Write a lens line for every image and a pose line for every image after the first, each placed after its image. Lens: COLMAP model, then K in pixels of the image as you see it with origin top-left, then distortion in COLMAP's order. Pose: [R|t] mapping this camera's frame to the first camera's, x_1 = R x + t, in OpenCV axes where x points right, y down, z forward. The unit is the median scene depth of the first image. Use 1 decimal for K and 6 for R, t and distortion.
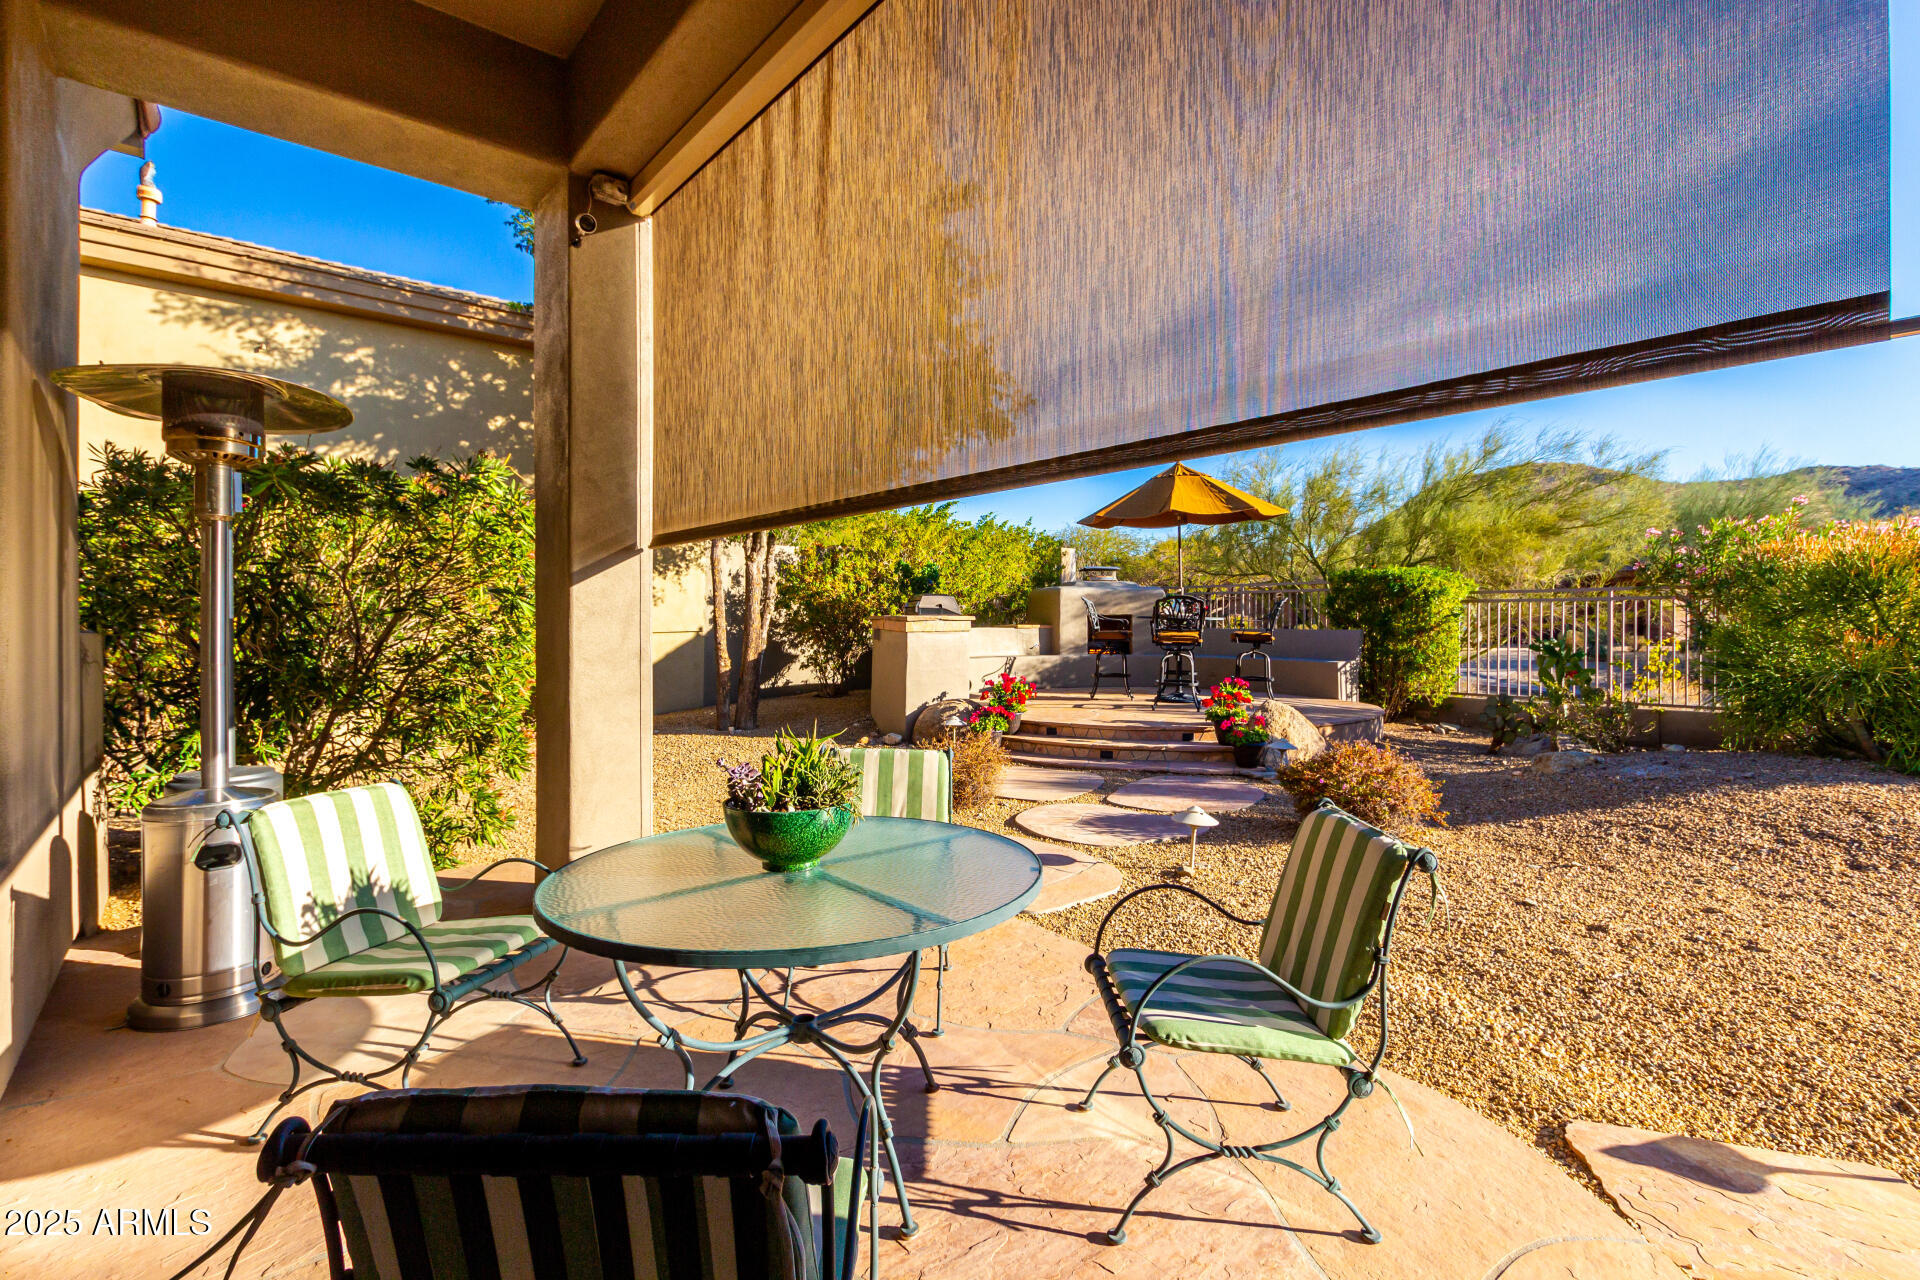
lens RADIAL K [[868.7, 0, 960.9], [0, 868.7, 640.8], [0, 0, 1]] dist [0.002143, -0.001304]
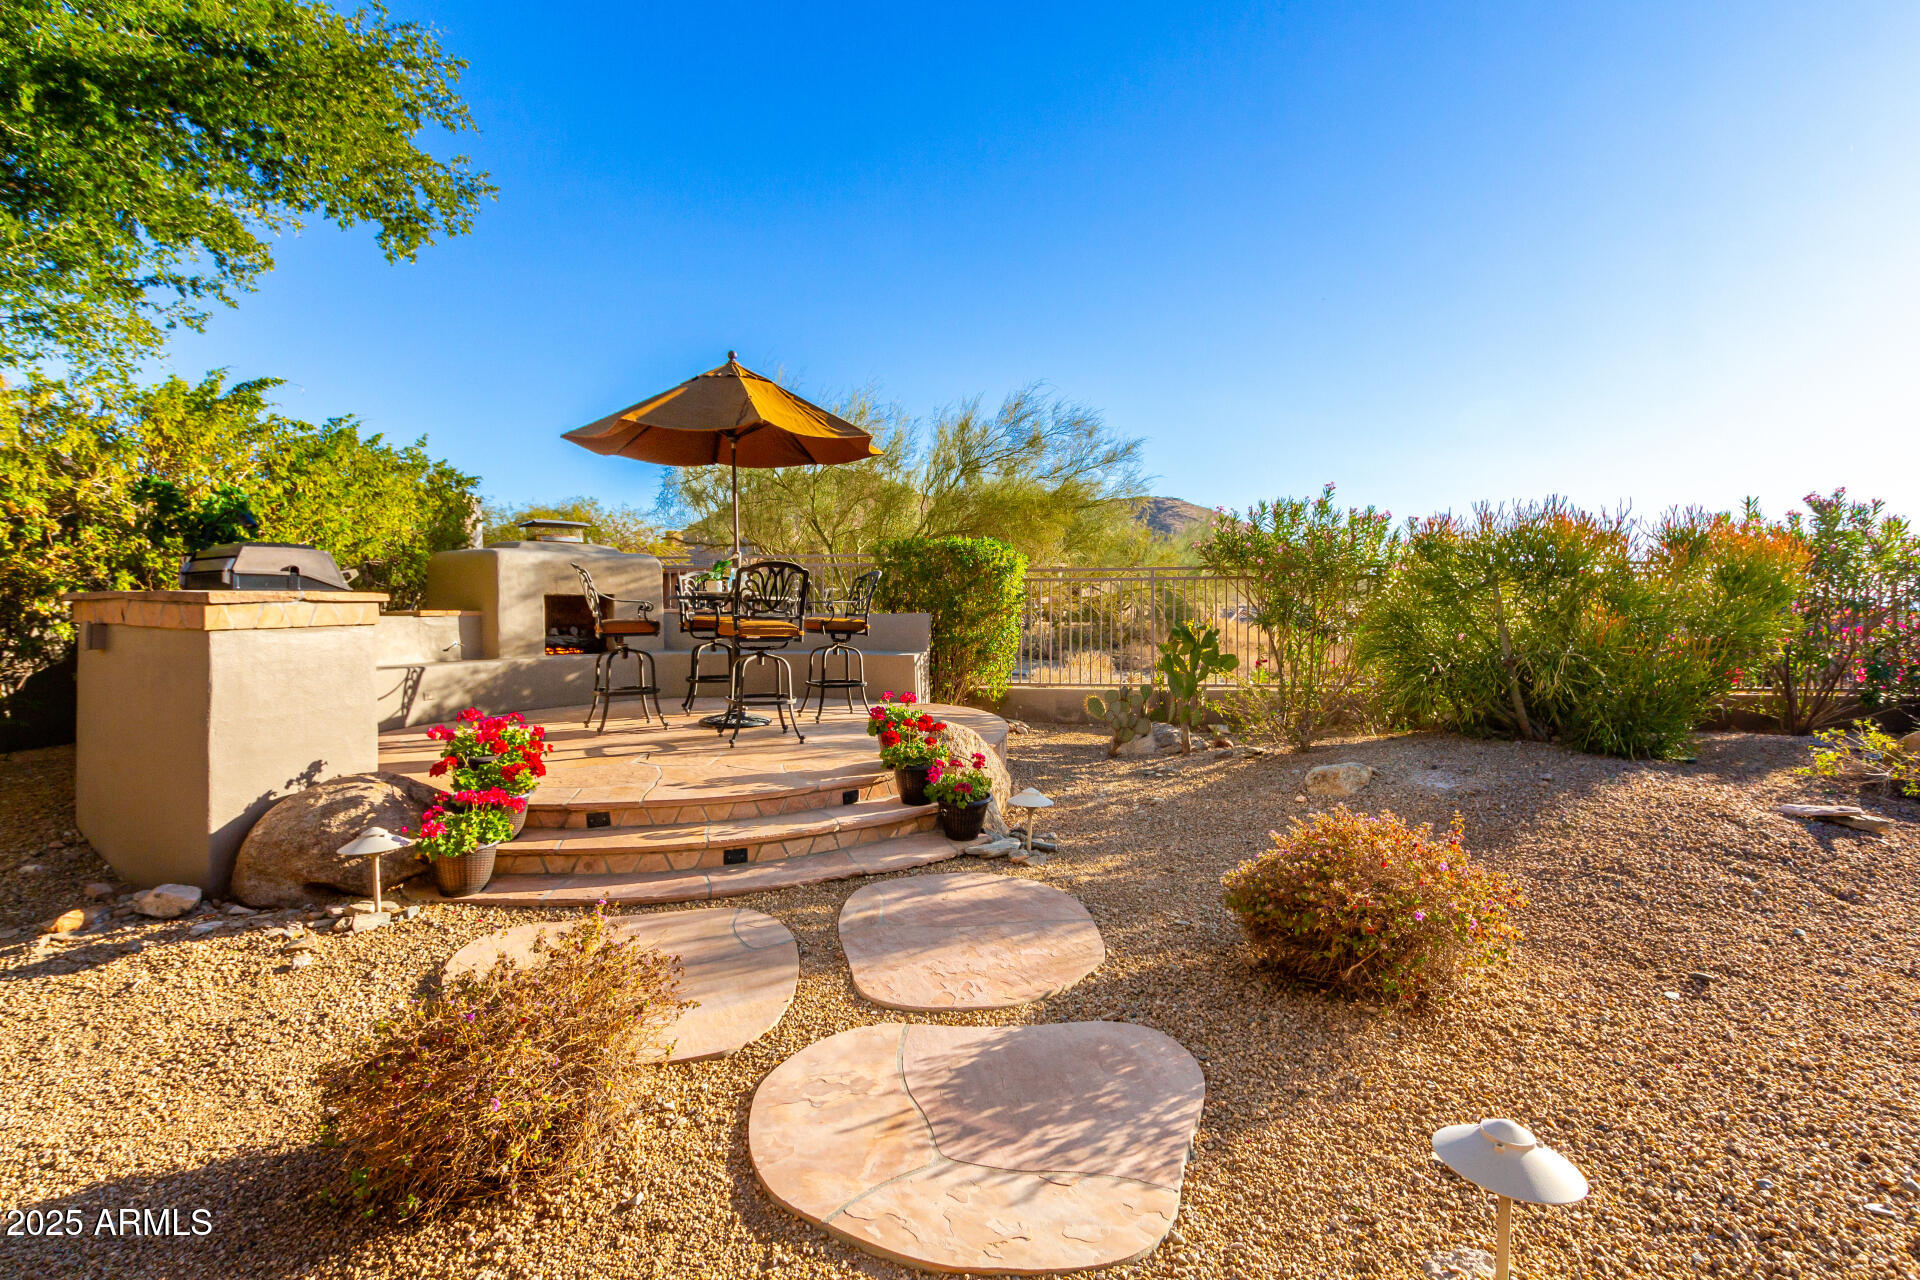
lens RADIAL K [[868.7, 0, 961.8], [0, 868.7, 636.5], [0, 0, 1]] dist [0.002143, -0.001304]
pose [[0.753766, -0.027902, 0.656551, -0.049310], [0.018800, 0.999605, 0.020897, -0.007103], [-0.656874, -0.003409, 0.753992, 0.360416]]
